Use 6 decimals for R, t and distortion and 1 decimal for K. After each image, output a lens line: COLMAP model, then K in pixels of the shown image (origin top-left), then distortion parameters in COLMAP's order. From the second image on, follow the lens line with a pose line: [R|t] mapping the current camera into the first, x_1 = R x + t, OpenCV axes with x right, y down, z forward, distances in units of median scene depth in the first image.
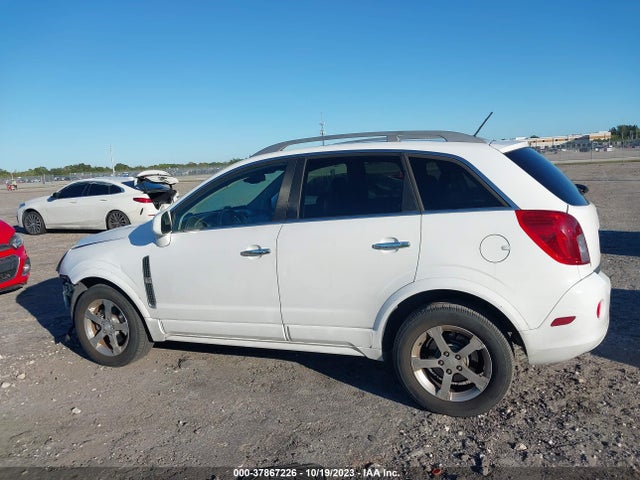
lens RADIAL K [[503.4, 0, 325.7], [0, 503.4, 240.9], [0, 0, 1]] dist [0.009588, -0.008686]
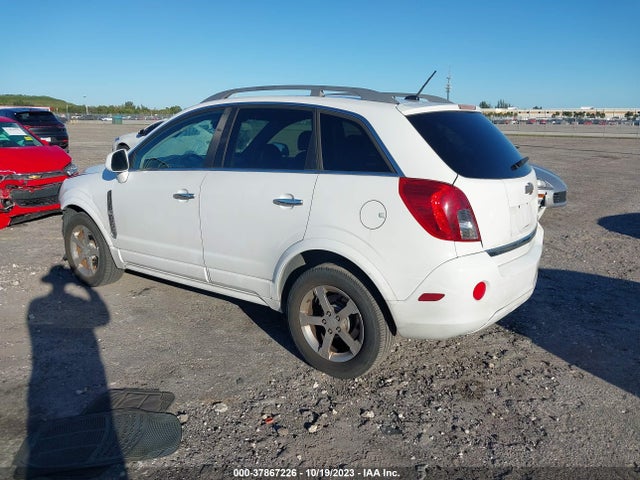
lens RADIAL K [[494.6, 0, 320.0], [0, 494.6, 240.0], [0, 0, 1]] dist [0.084270, -0.170058]
pose [[0.972856, 0.117821, -0.199172, 0.400434], [-0.099827, 0.990155, 0.098122, -0.018637], [0.208772, -0.075576, 0.975040, 0.038783]]
